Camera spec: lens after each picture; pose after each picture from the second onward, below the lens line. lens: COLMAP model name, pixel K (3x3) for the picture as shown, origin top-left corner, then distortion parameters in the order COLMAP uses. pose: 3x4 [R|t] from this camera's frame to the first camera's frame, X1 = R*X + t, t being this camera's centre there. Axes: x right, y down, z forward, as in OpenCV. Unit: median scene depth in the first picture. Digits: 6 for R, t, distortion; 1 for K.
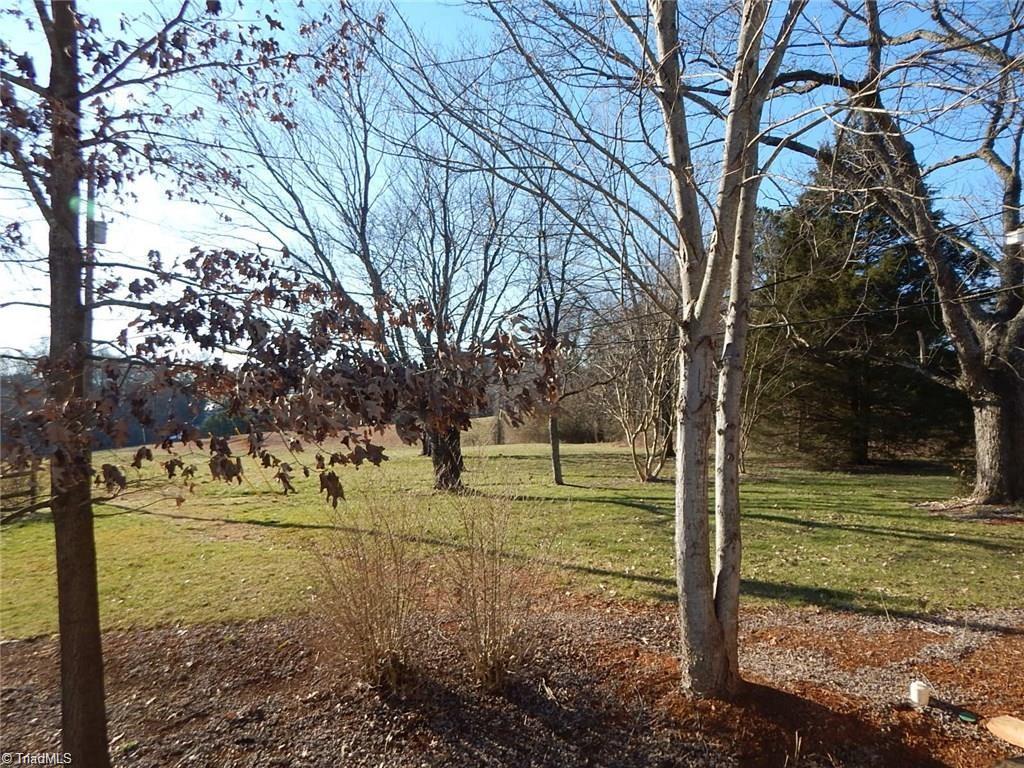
lens RADIAL K [[683.1, 0, 516.8], [0, 683.1, 378.5], [0, 0, 1]] dist [0.016322, -0.021660]
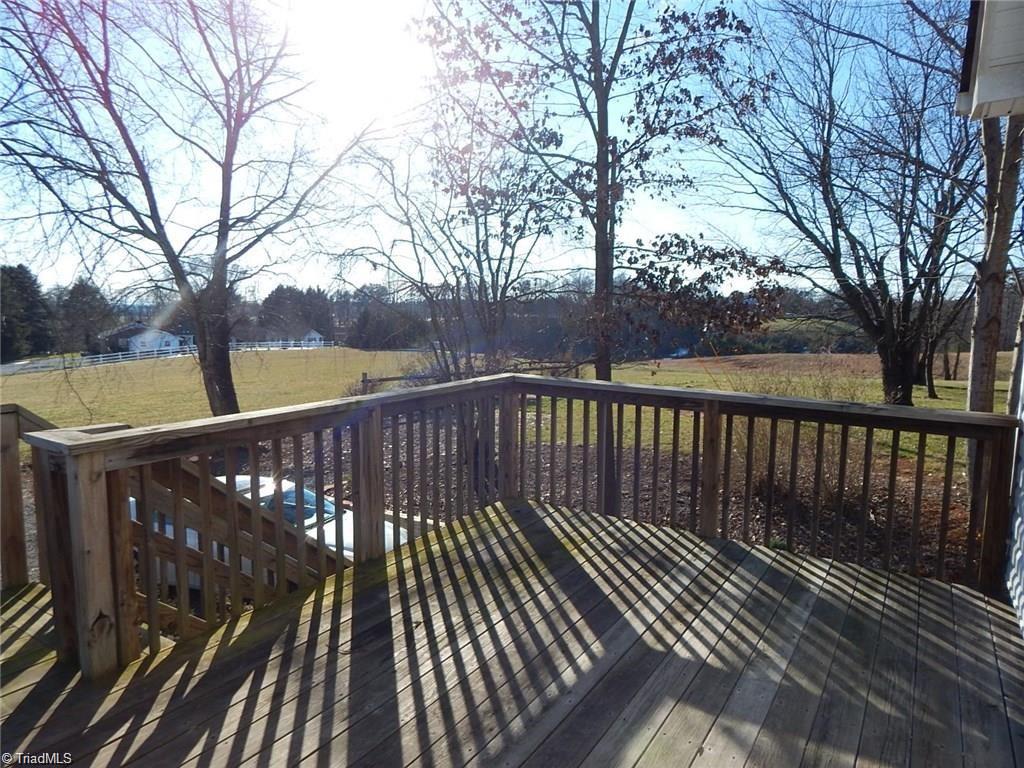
lens RADIAL K [[683.1, 0, 514.7], [0, 683.1, 386.0], [0, 0, 1]] dist [0.016322, -0.021660]
pose [[0.765279, 0.077574, -0.639007, 0.426195], [0.001370, 0.992513, 0.122129, -0.006225], [0.643697, -0.094339, 0.759443, -0.671391]]
